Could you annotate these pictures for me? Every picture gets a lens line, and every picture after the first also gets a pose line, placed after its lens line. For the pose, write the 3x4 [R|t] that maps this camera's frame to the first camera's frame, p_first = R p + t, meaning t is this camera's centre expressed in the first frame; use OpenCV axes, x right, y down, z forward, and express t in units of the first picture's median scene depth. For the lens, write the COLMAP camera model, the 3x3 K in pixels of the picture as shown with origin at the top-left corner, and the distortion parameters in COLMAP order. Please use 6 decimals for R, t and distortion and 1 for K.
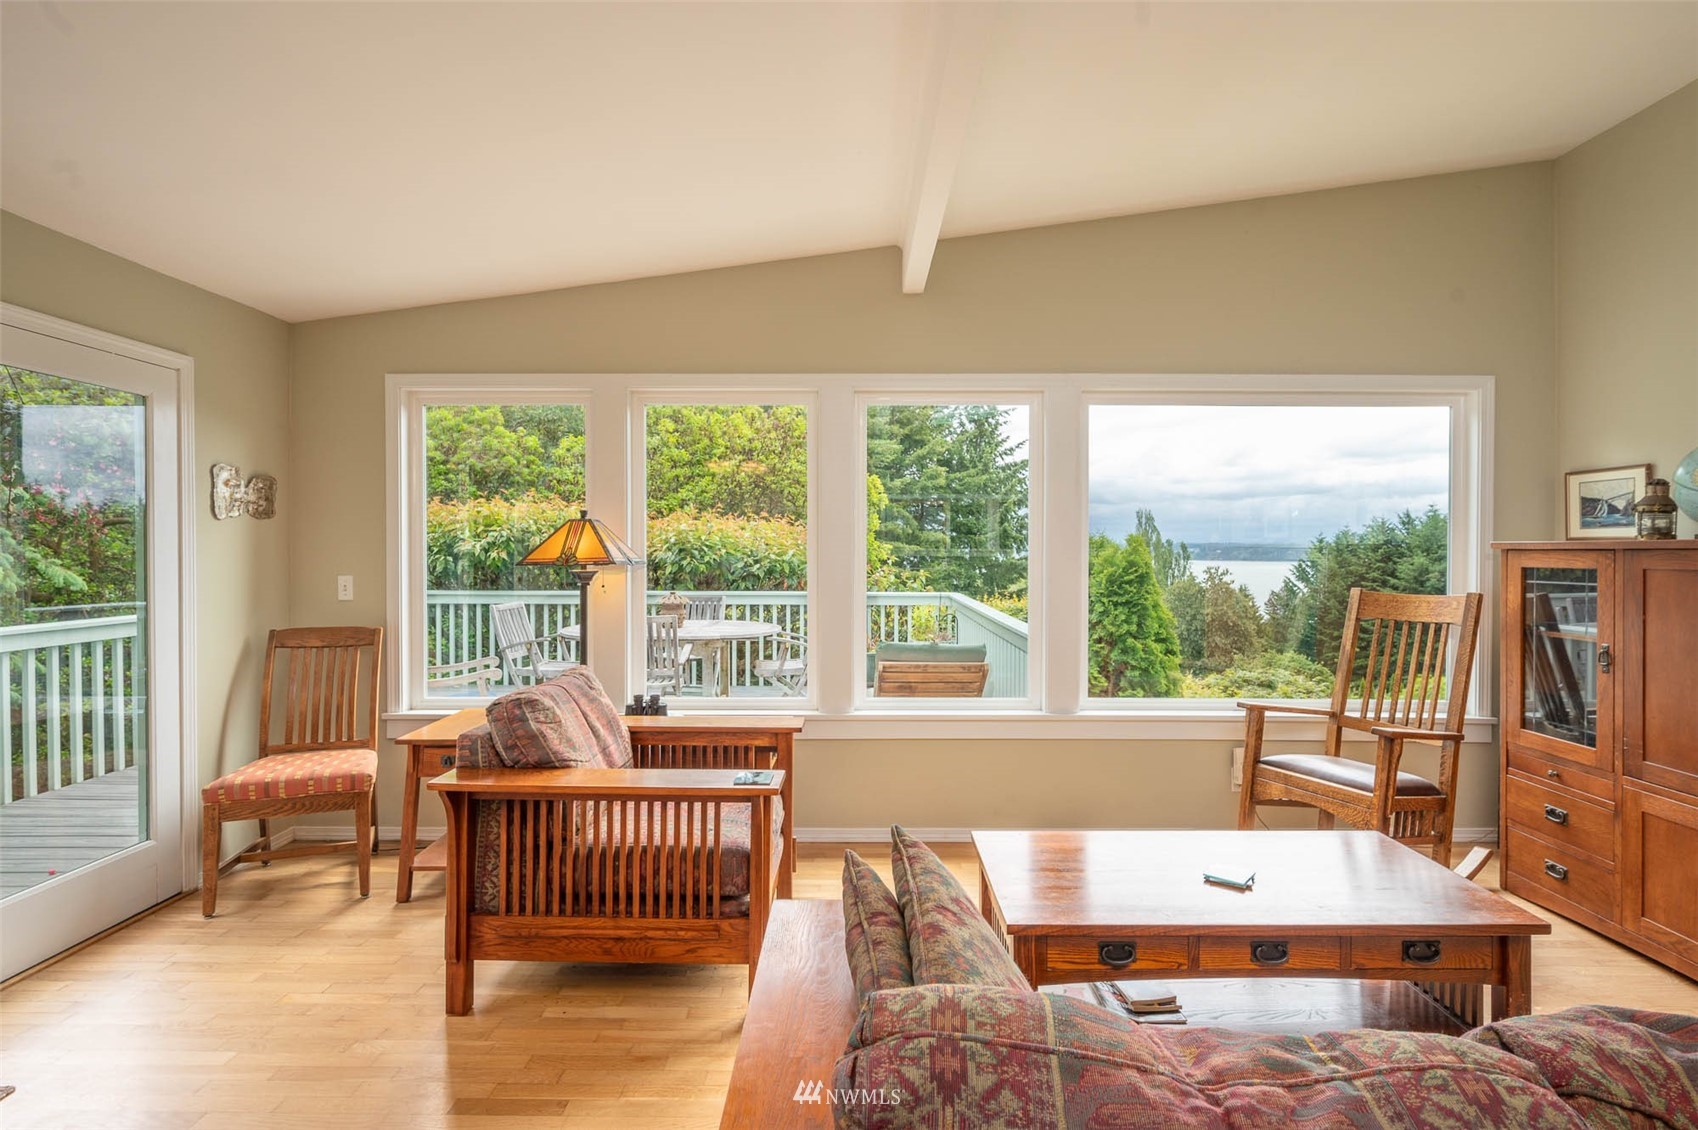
lens RADIAL K [[837.3, 0, 859.0], [0, 837.3, 562.2], [0, 0, 1]] dist [-0.002993, -0.000349]
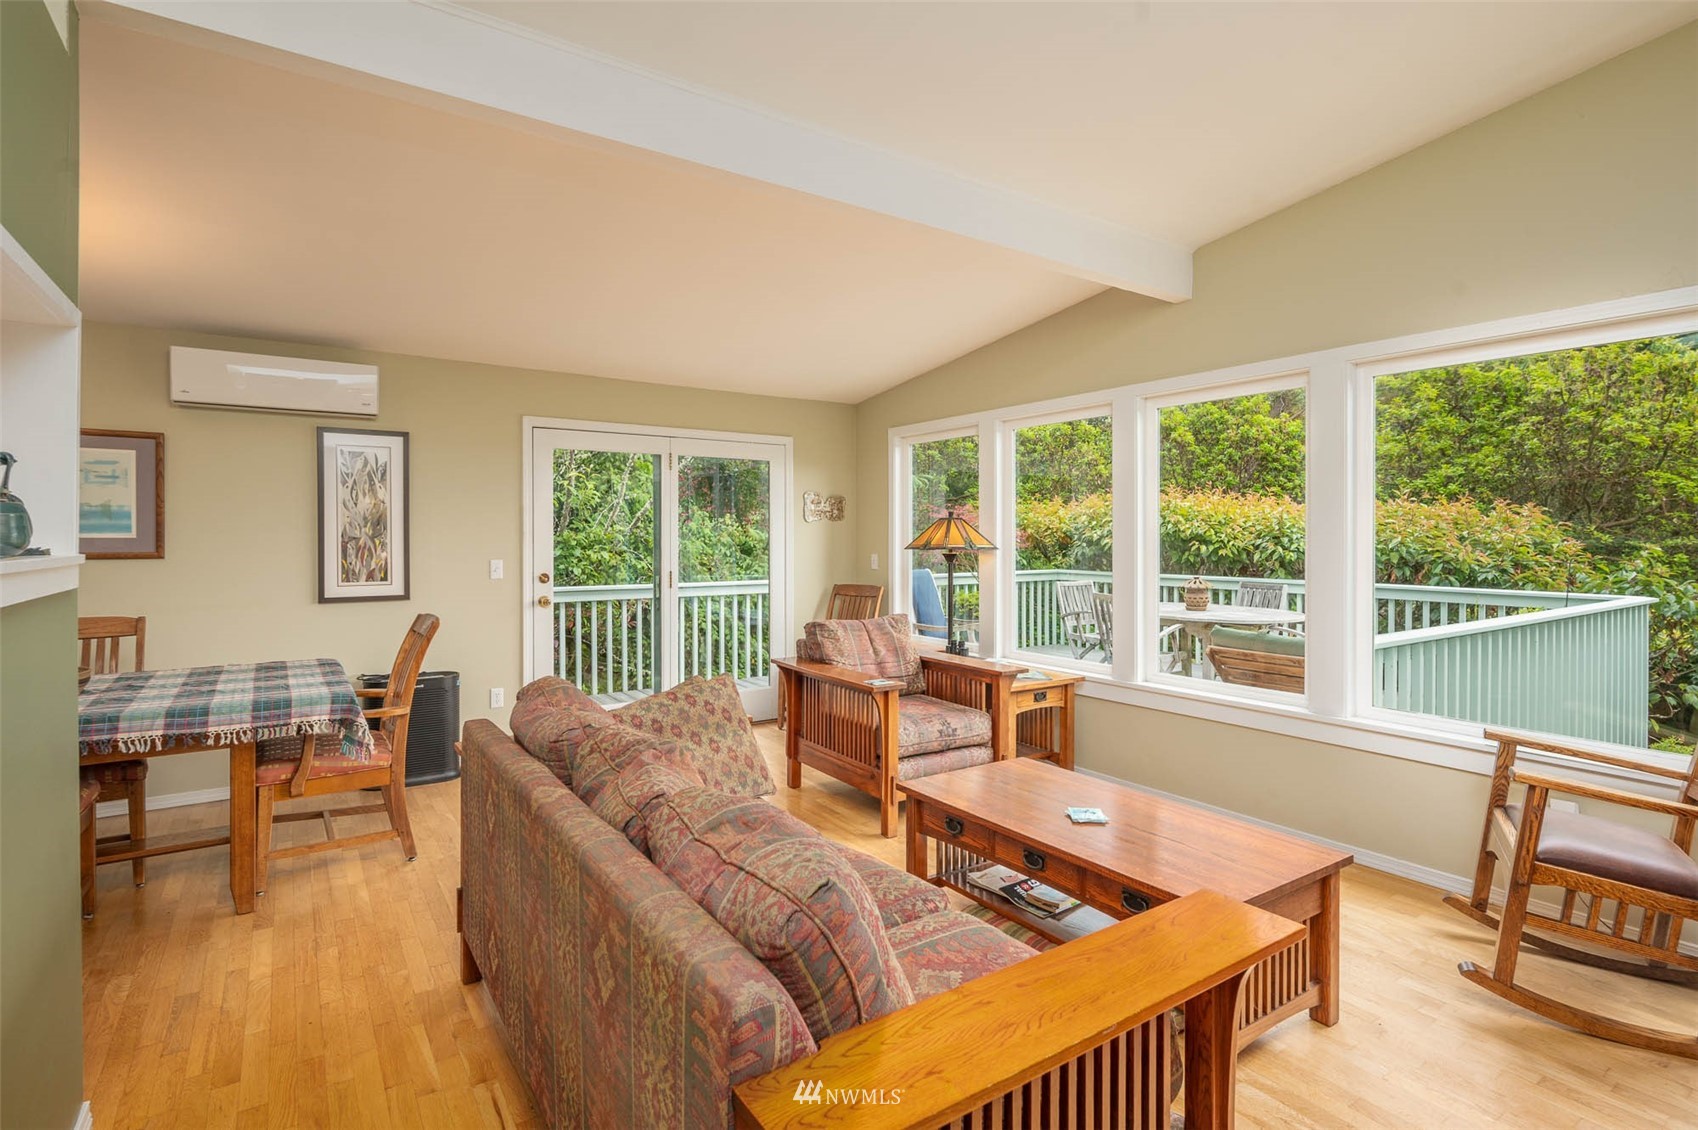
lens RADIAL K [[849.3, 0, 849.0], [0, 849.3, 565.0], [0, 0, 1]] dist [0.010213, 0.000218]
pose [[0.556091, 0.027296, -0.830673, 0.747455], [-0.010284, 0.999610, 0.025963, -0.005588], [0.831058, -0.005895, 0.556155, 0.030444]]
